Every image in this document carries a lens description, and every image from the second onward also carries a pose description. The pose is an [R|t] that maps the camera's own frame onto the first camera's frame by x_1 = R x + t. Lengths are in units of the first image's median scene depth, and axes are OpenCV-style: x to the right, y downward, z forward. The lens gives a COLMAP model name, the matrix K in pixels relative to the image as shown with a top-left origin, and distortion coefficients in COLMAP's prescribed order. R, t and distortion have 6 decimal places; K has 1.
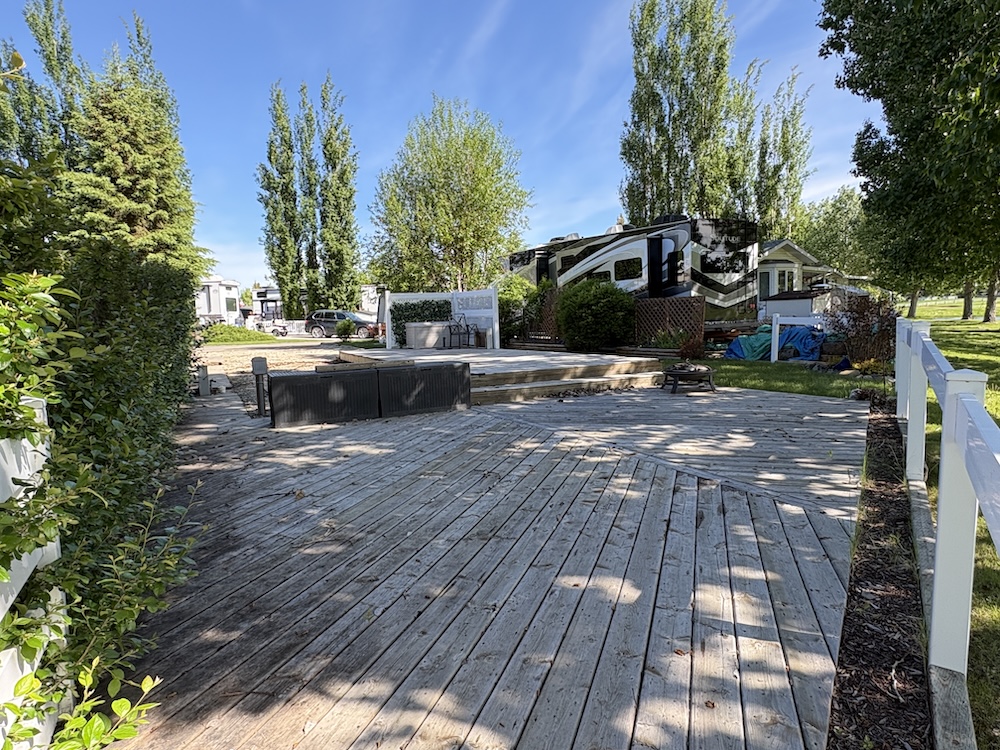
lens RADIAL K [[606.8, 0, 500.0], [0, 606.8, 375.0], [0, 0, 1]] dist [-0.004844, 0.000426]
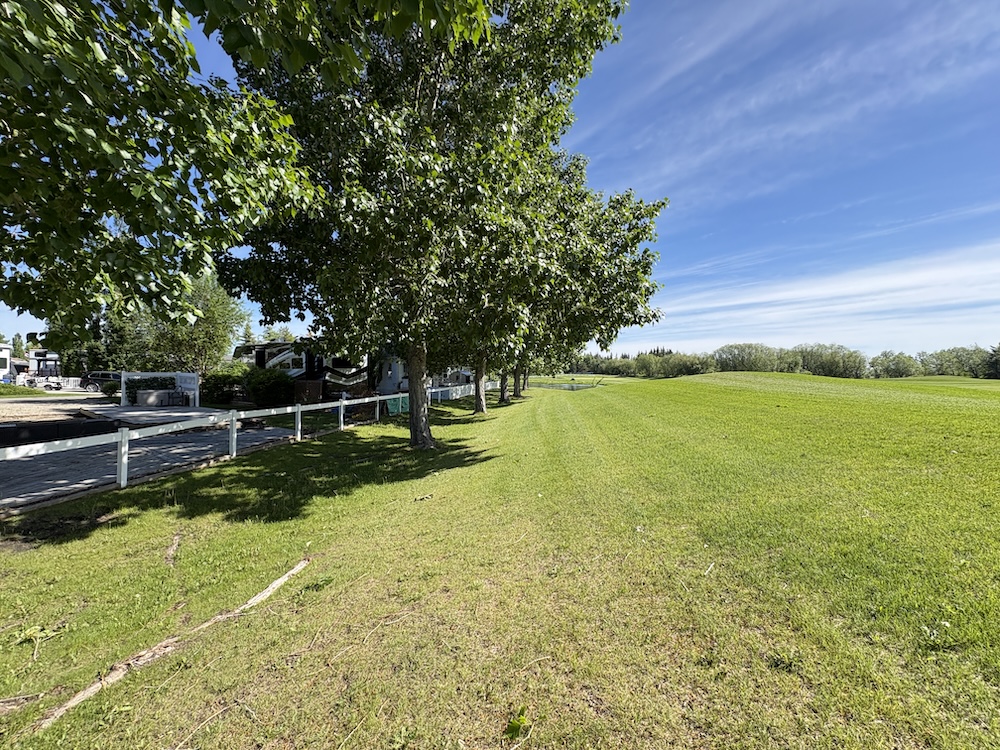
lens RADIAL K [[393.8, 0, 500.0], [0, 393.8, 375.0], [0, 0, 1]] dist [-0.003126, 0.000146]
pose [[0.887519, 0.035994, 0.459362, 0.098815], [0.010847, 0.995036, -0.098924, -0.004295], [-0.460643, 0.092780, 0.882723, -0.177365]]
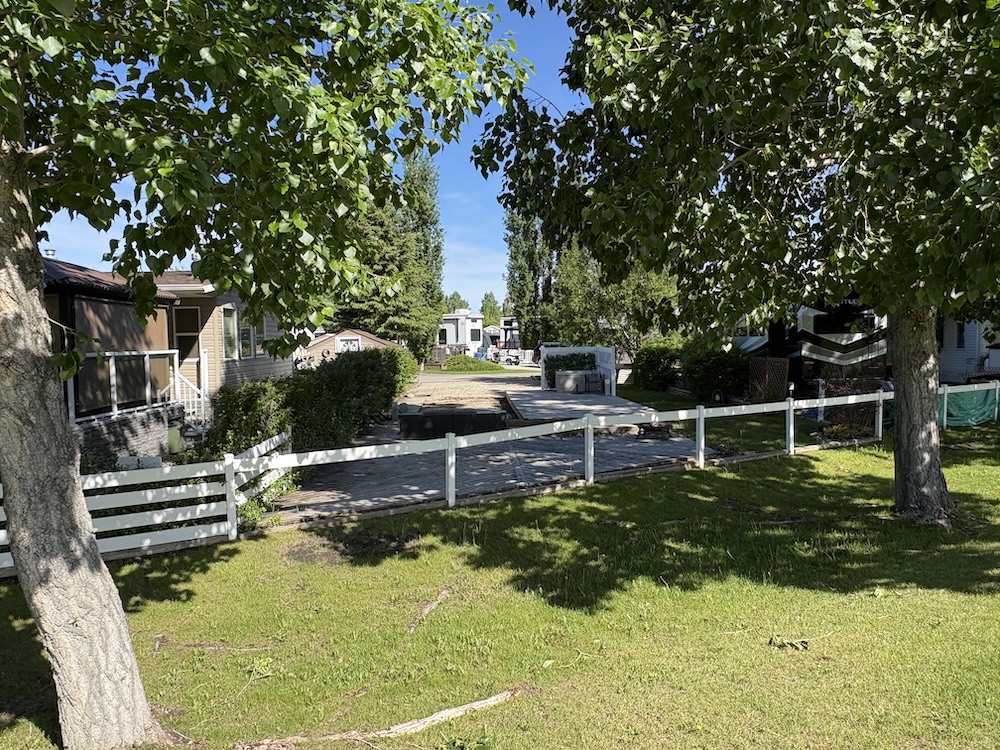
lens RADIAL K [[691.6, 0, 500.0], [0, 691.6, 375.0], [0, 0, 1]] dist [-0.005367, -0.000235]
pose [[0.910569, 0.036101, -0.411777, 0.144318], [-0.050900, 0.998390, -0.025025, -0.014519], [0.410210, 0.043746, 0.910941, -0.162345]]
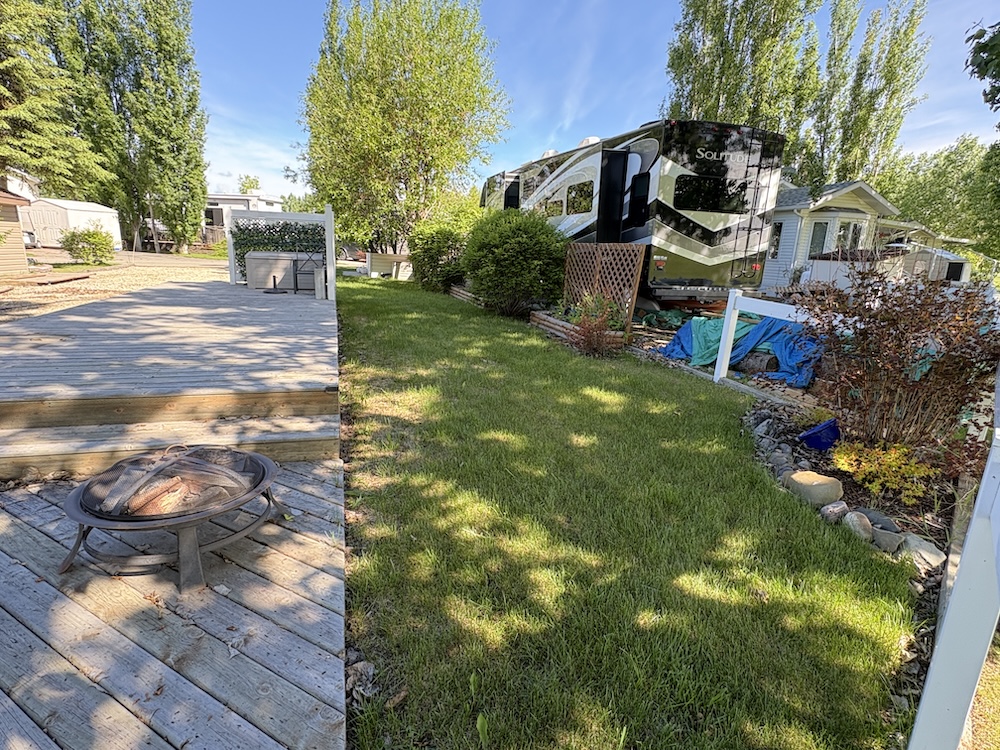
lens RADIAL K [[528.2, 0, 500.0], [0, 528.2, 375.0], [0, 0, 1]] dist [0.007284, -0.002543]
pose [[0.982399, 0.114671, -0.147451, 0.110585], [-0.093516, 0.985269, 0.143178, -0.024898], [0.161698, -0.126869, 0.978651, 0.171892]]
